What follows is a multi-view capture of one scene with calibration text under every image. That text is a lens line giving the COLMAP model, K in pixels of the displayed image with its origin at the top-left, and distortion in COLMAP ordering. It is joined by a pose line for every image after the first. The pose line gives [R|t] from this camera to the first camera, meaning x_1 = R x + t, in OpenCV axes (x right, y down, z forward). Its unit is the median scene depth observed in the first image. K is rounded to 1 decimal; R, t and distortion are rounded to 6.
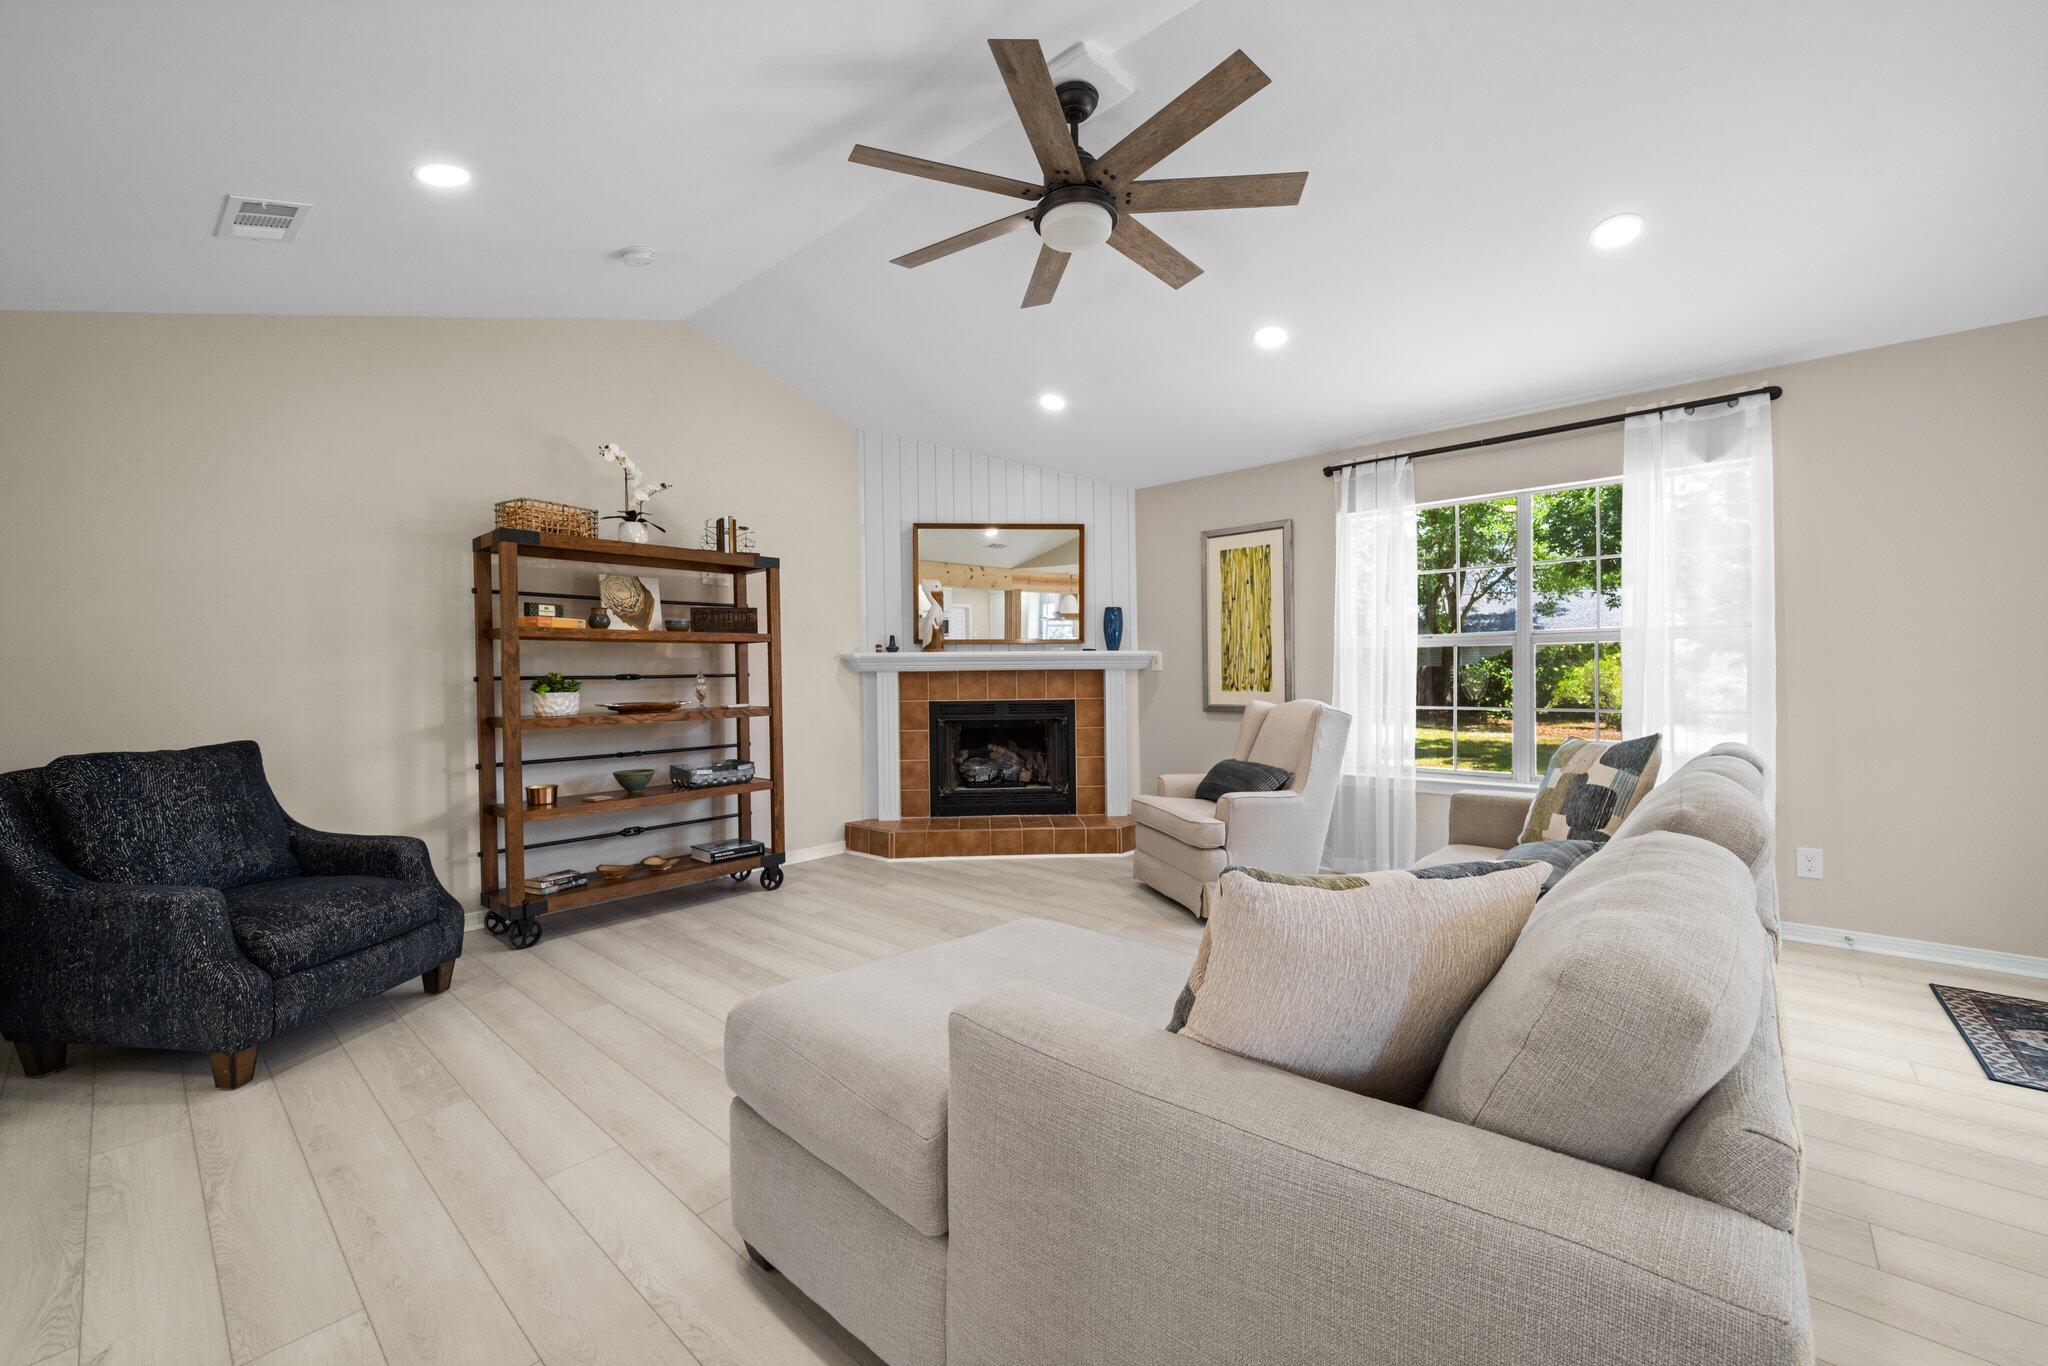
lens RADIAL K [[816.4, 0, 1024.0], [0, 816.4, 683.0], [0, 0, 1]] dist [-0.000432, -0.000072]
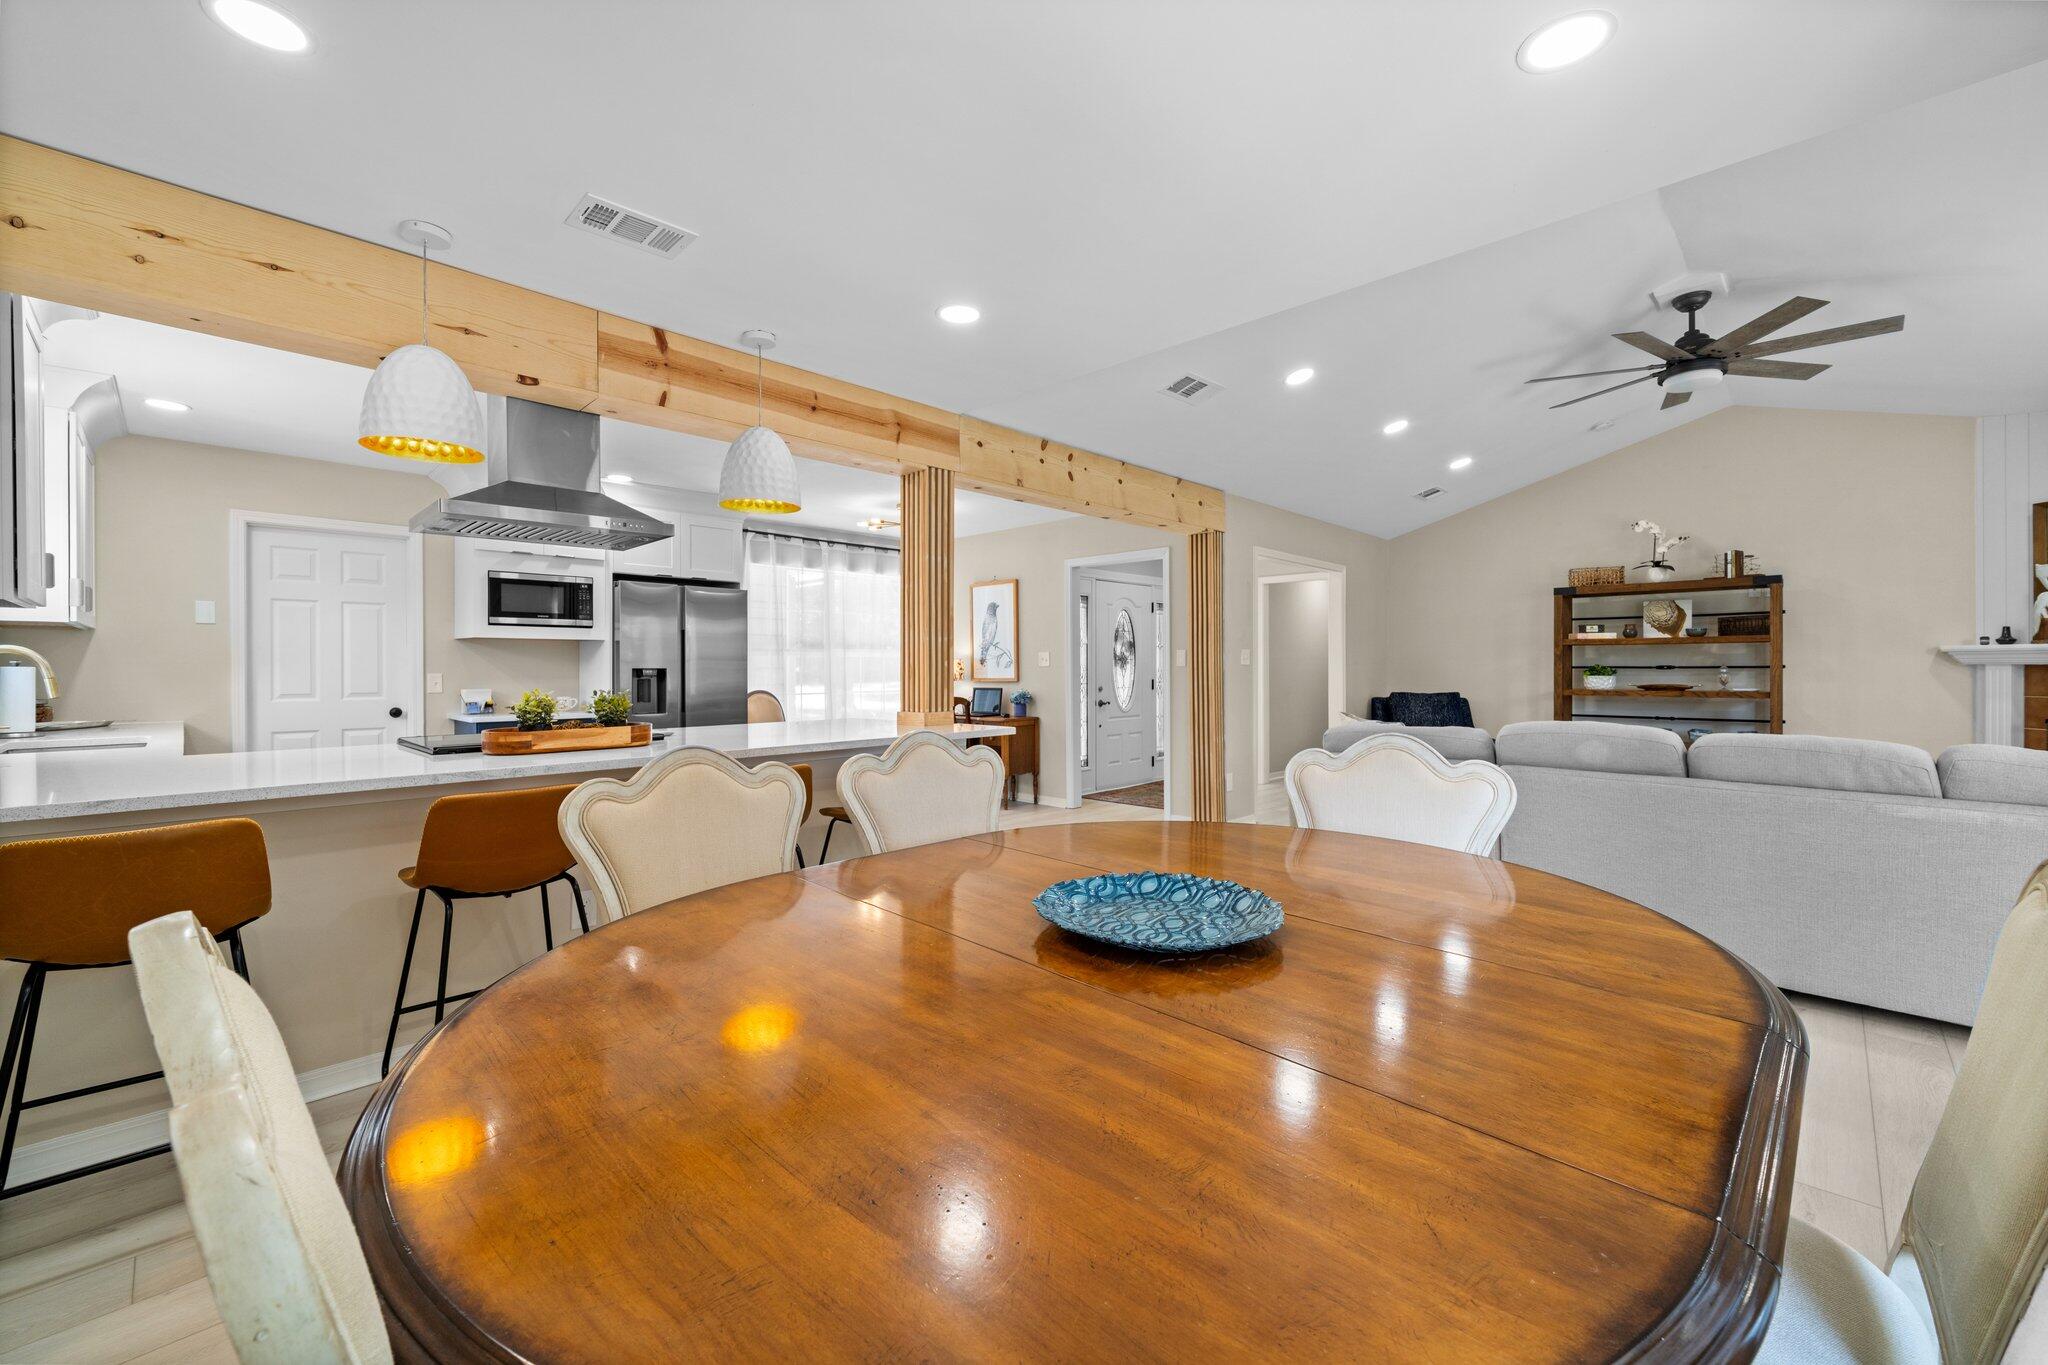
lens RADIAL K [[831.7, 0, 1021.4], [0, 831.7, 670.6], [0, 0, 1]] dist [0.001607, 0.000163]
pose [[-0.045496, 0.018133, -0.998800, 1.112608], [-0.009672, 0.999780, 0.018591, -0.018367], [0.998918, 0.010506, -0.045311, -0.123072]]
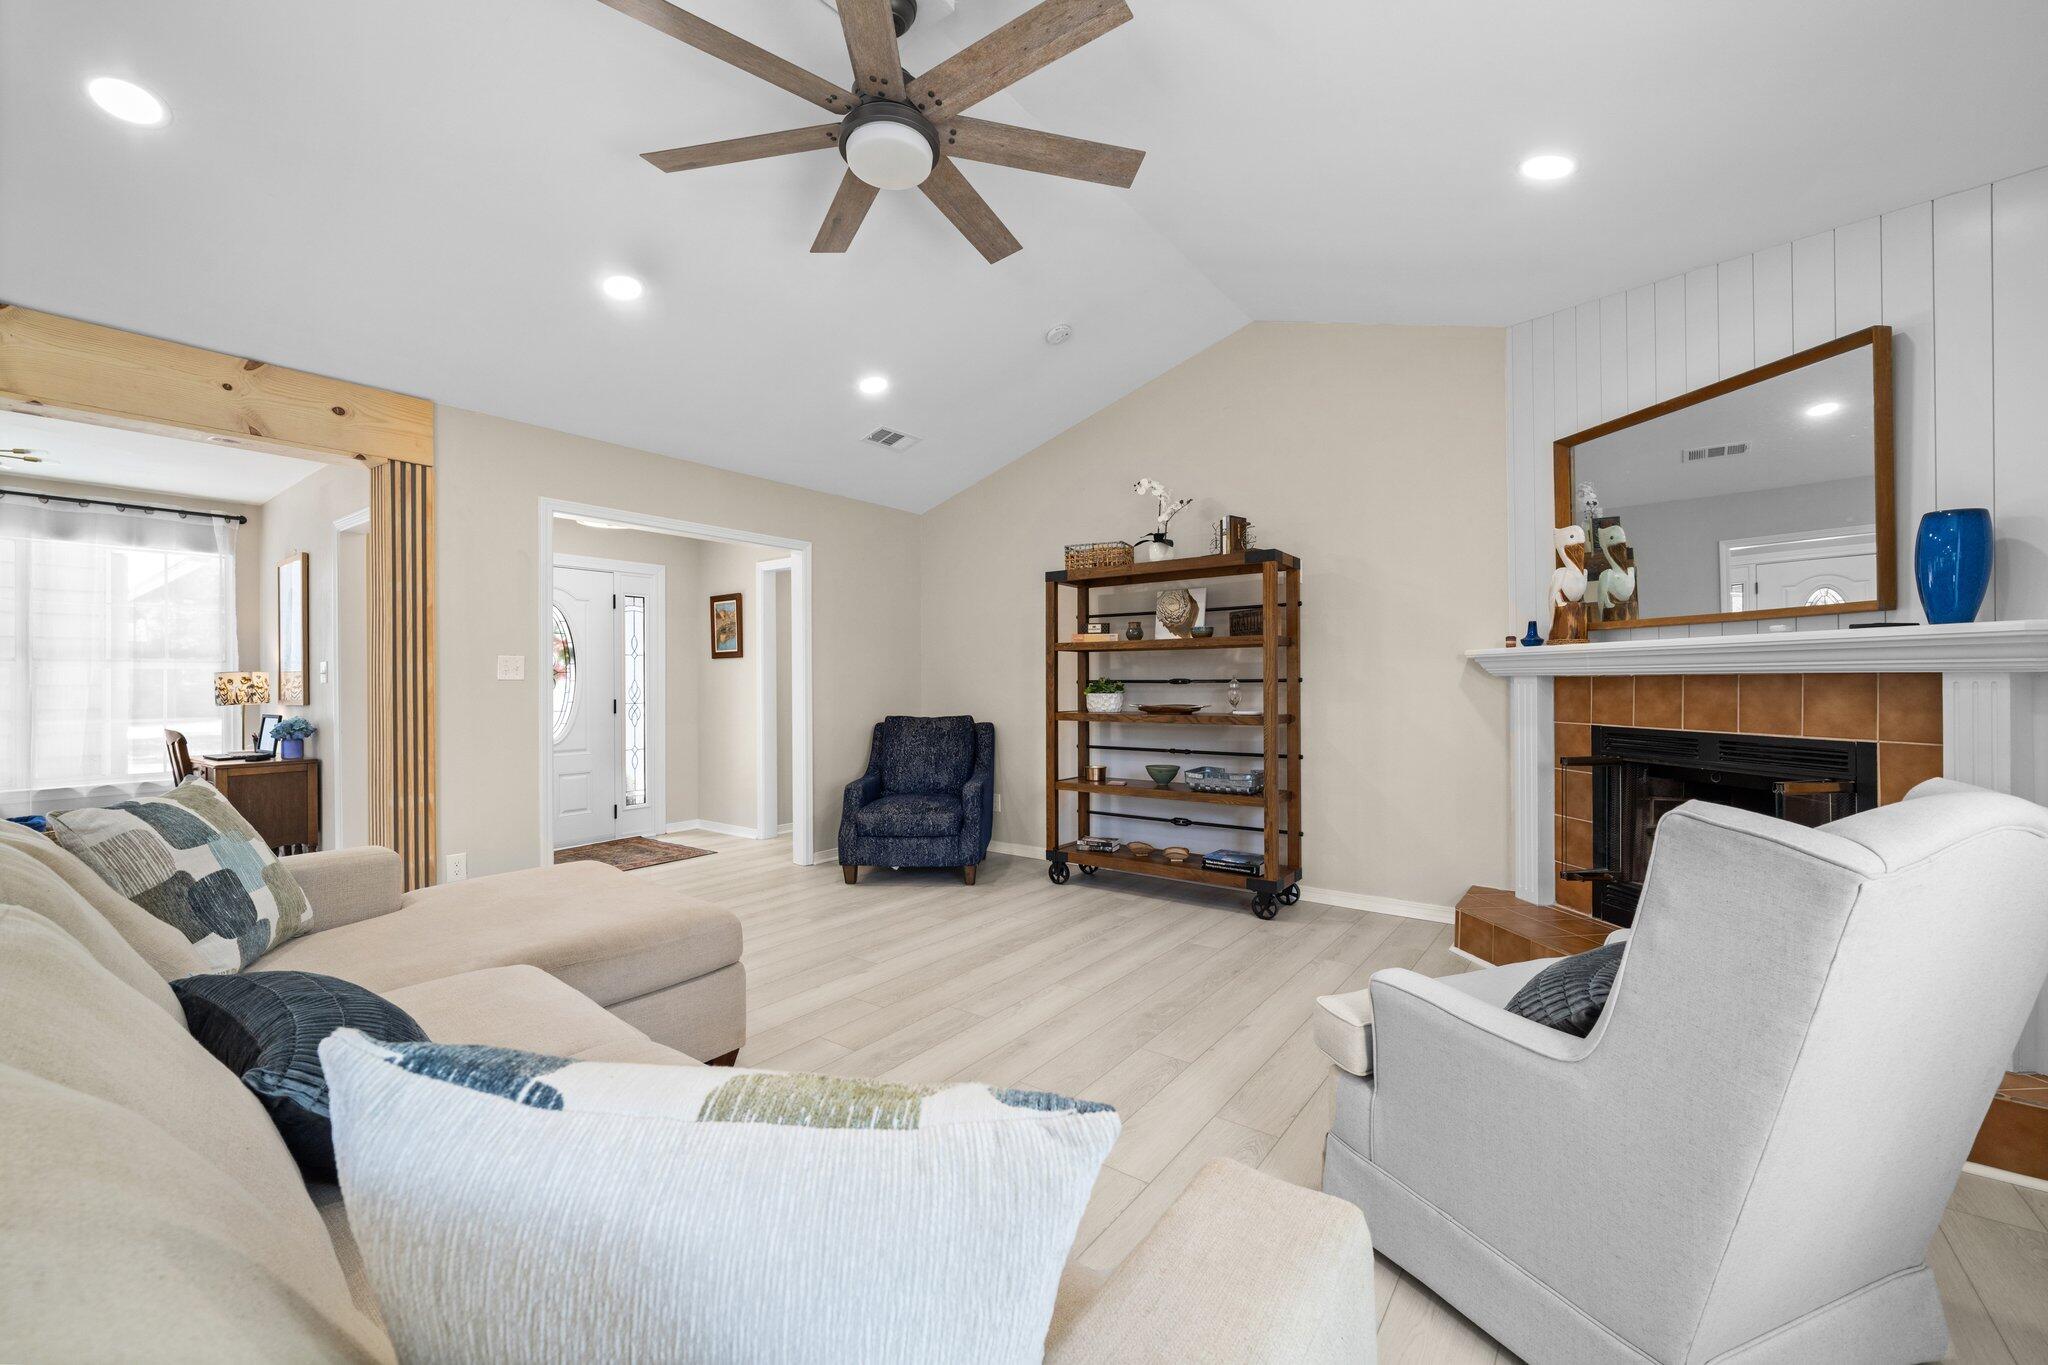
lens RADIAL K [[824.4, 0, 1024.0], [0, 824.4, 682.5], [0, 0, 1]] dist [-0.001734, -0.000086]
pose [[0.075933, 0.012002, -0.997041, 0.609957], [-0.008809, 0.999897, 0.011365, -0.016618], [0.997074, 0.007920, 0.076030, 0.705605]]
